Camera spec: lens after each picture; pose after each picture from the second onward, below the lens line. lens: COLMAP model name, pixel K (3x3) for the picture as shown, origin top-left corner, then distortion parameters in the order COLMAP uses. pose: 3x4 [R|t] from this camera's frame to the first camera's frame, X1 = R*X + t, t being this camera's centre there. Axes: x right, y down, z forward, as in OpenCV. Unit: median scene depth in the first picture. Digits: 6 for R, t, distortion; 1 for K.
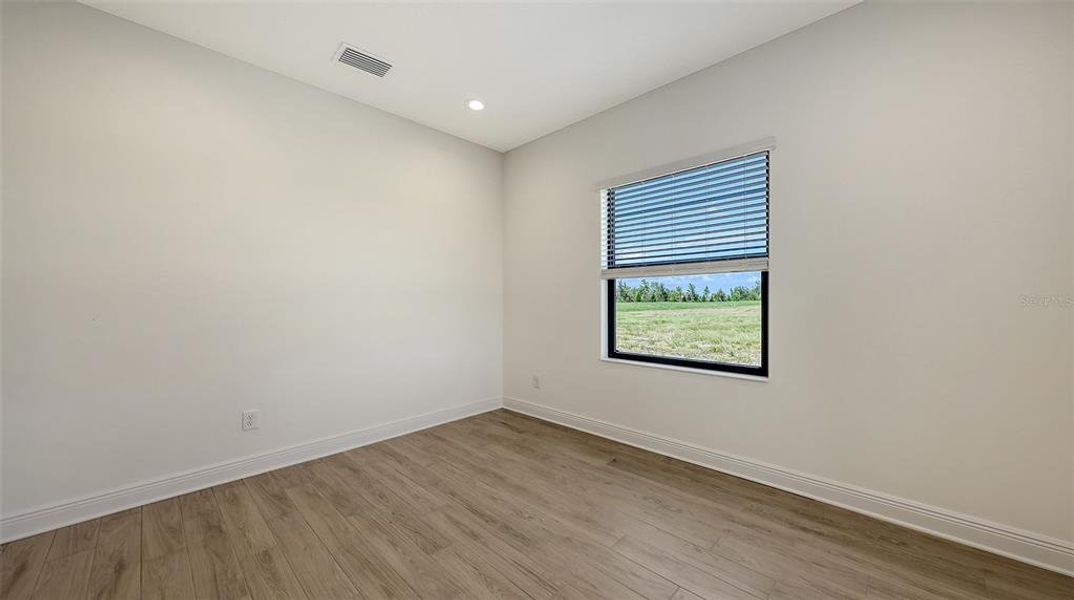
lens RADIAL K [[382.5, 0, 542.2], [0, 382.5, 298.9], [0, 0, 1]] dist [0.010843, 0.000023]
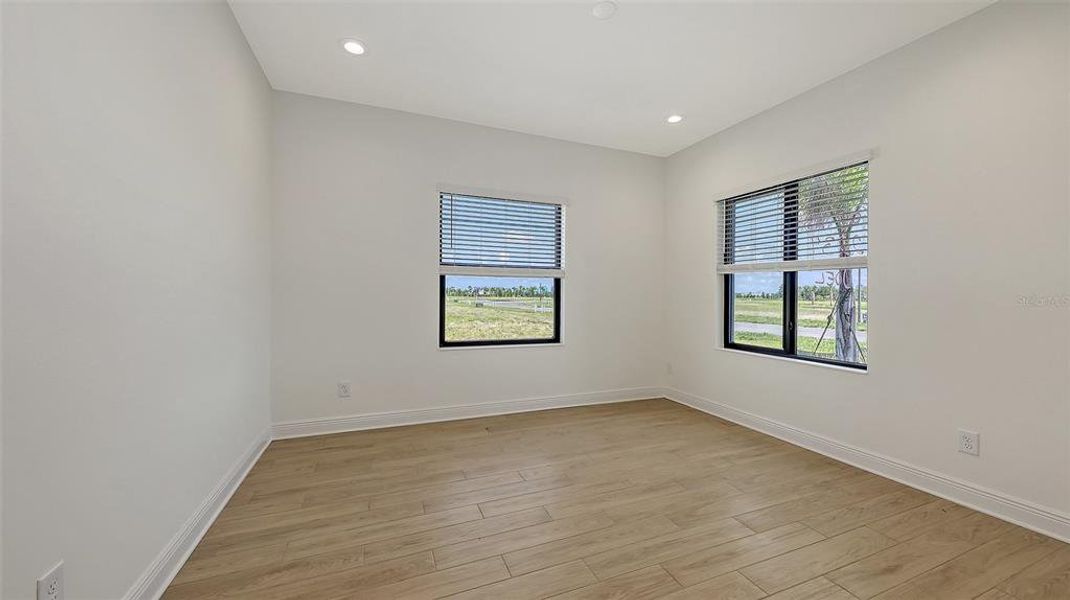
lens RADIAL K [[389.8, 0, 536.0], [0, 389.8, 296.0], [0, 0, 1]] dist [0.021874, 0.000000]
pose [[0.423480, 0.000336, 0.905905, -0.837030], [-0.017349, 0.999820, 0.007740, -0.007636], [-0.905739, -0.018994, 0.423410, 0.339391]]
